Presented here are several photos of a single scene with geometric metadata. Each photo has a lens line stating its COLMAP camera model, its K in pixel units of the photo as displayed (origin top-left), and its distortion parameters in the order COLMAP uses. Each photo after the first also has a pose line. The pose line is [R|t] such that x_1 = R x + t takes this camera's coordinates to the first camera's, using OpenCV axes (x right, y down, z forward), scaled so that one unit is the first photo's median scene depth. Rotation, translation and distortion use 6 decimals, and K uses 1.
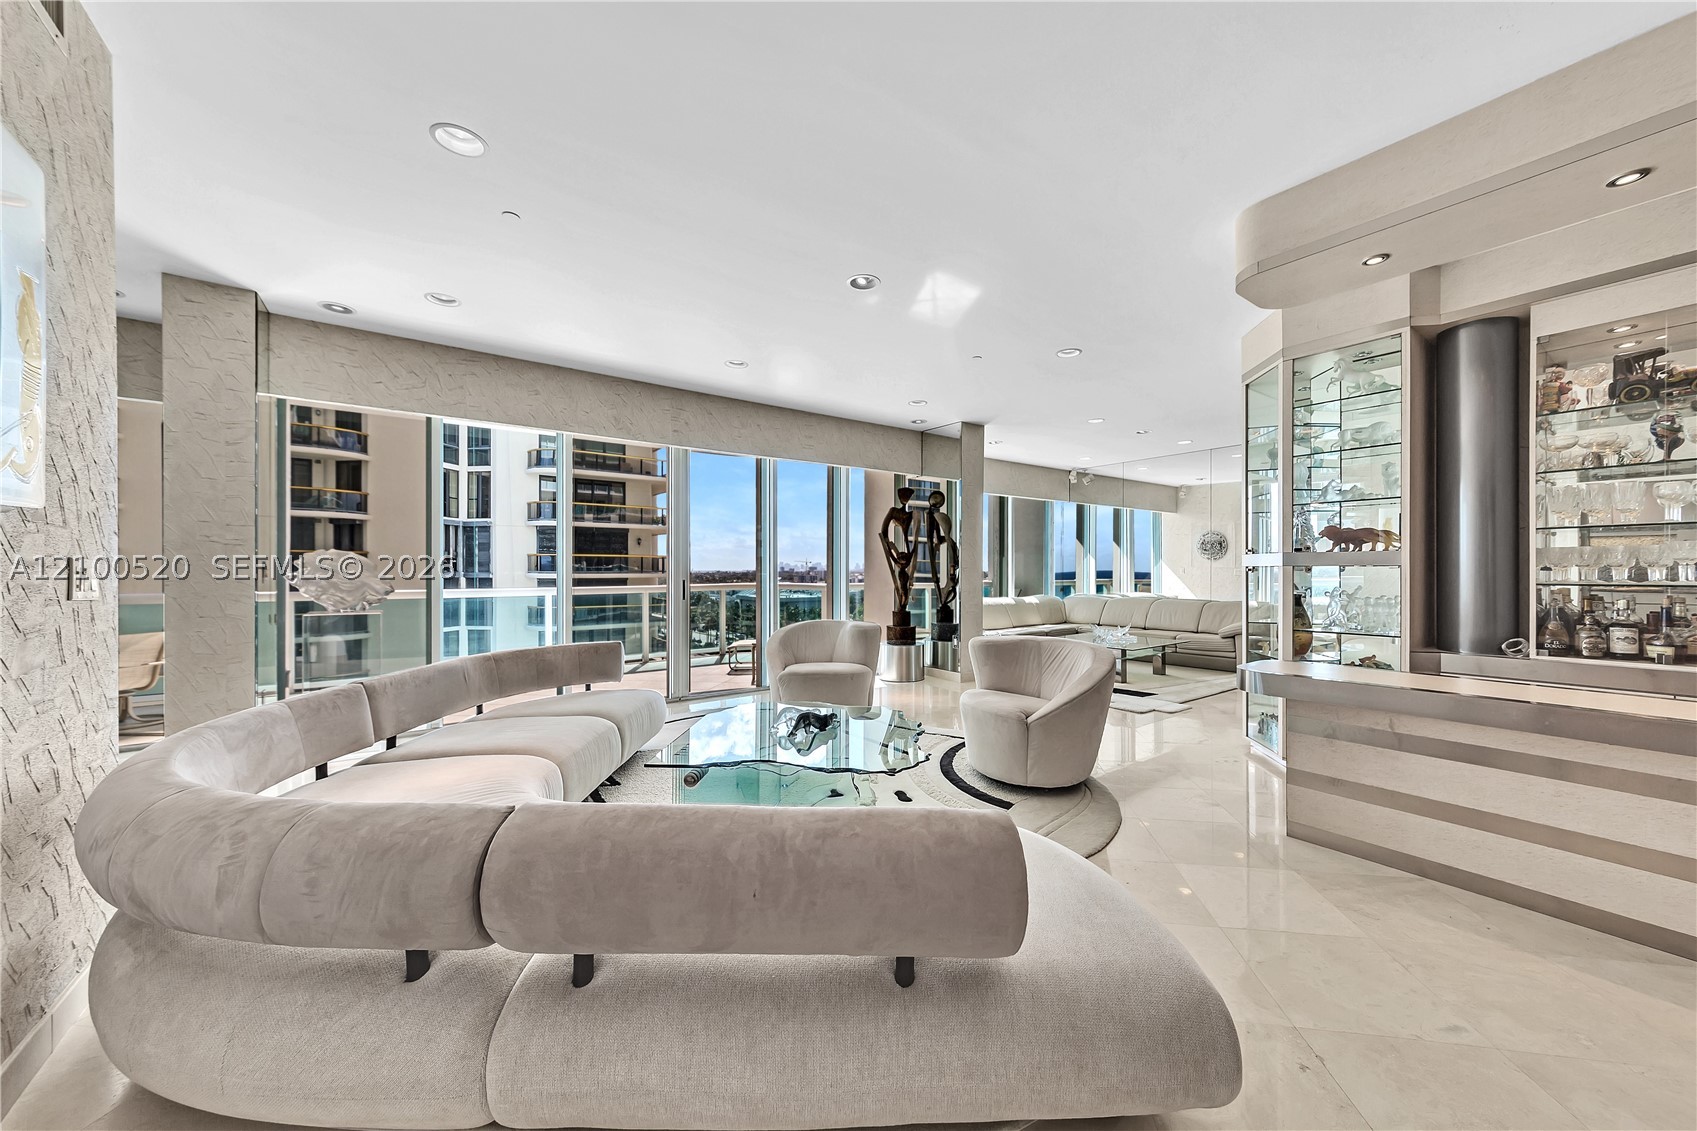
lens RADIAL K [[642.5, 0, 848.9], [0, 642.5, 570.8], [0, 0, 1]] dist [0.013347, 0.000124]
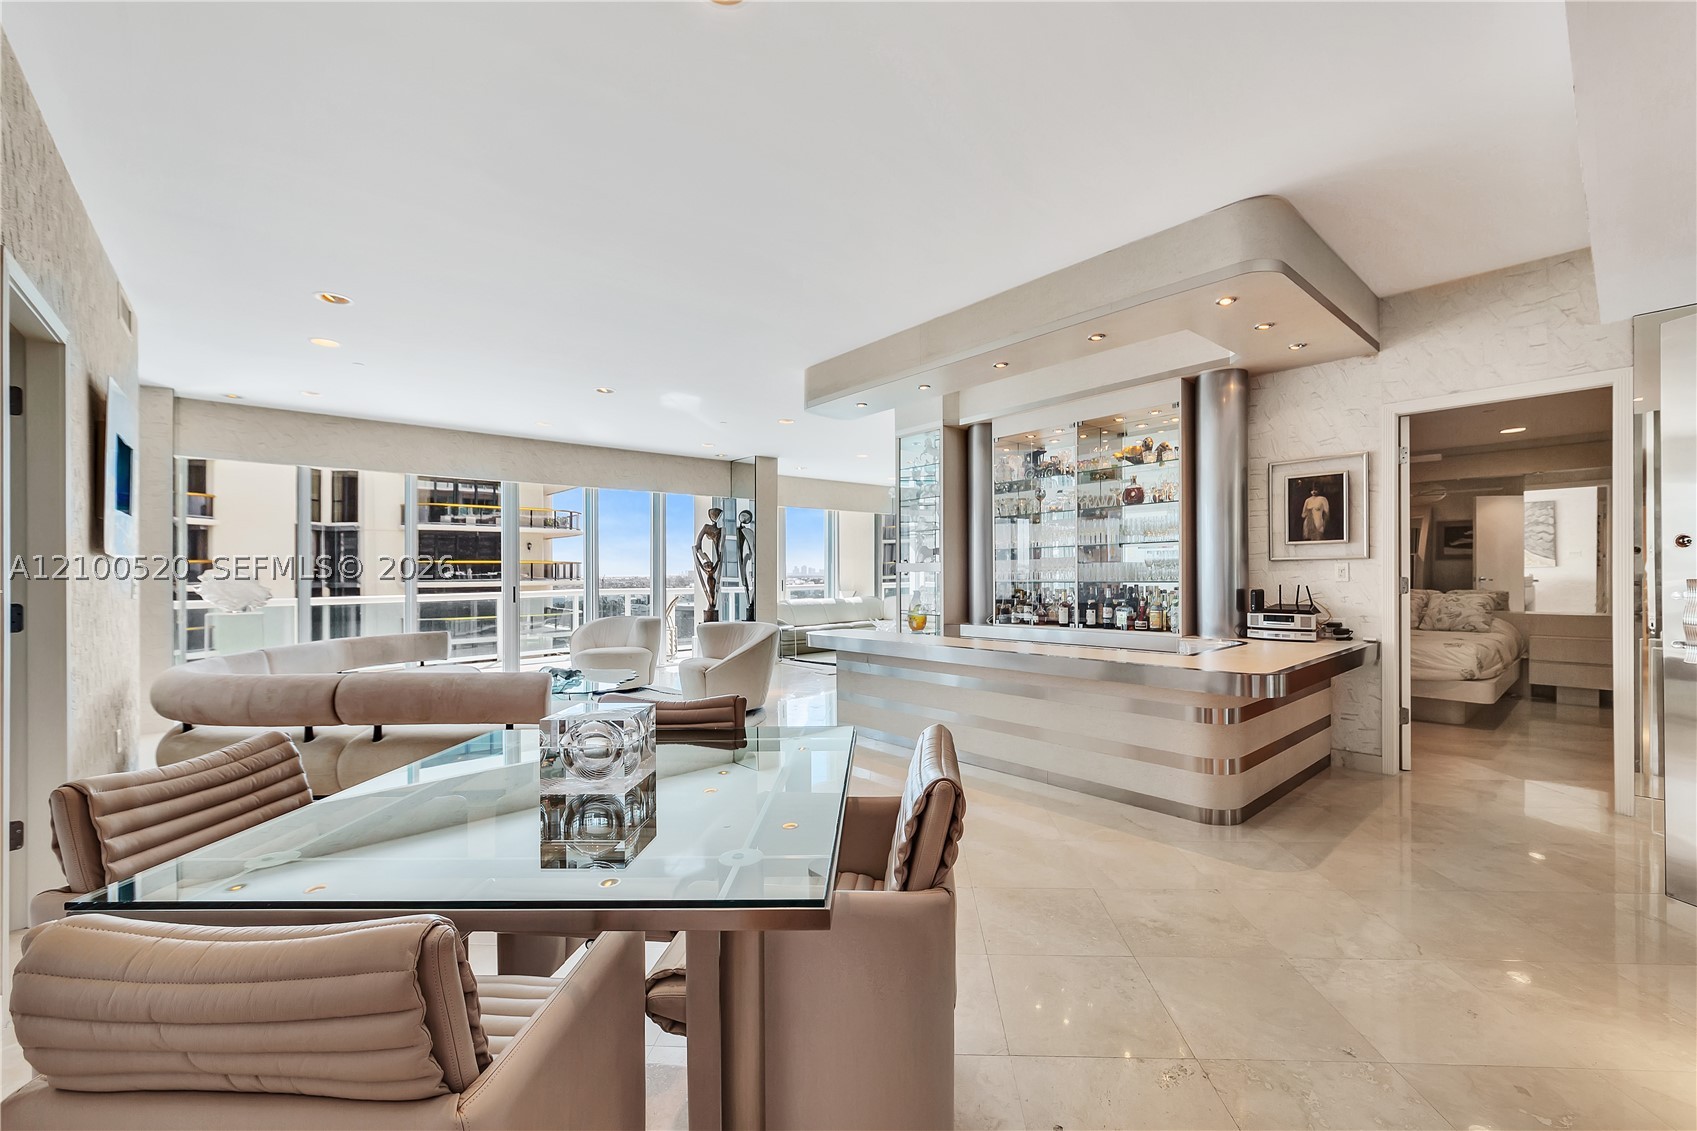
lens RADIAL K [[704.3, 0, 849.2], [0, 704.3, 564.0], [0, 0, 1]] dist [0.002047, 0.000145]
pose [[0.994970, -0.010831, 0.099587, 0.204020], [0.012156, 0.999845, -0.012712, -0.003625], [-0.099434, 0.013859, 0.994948, -0.344295]]
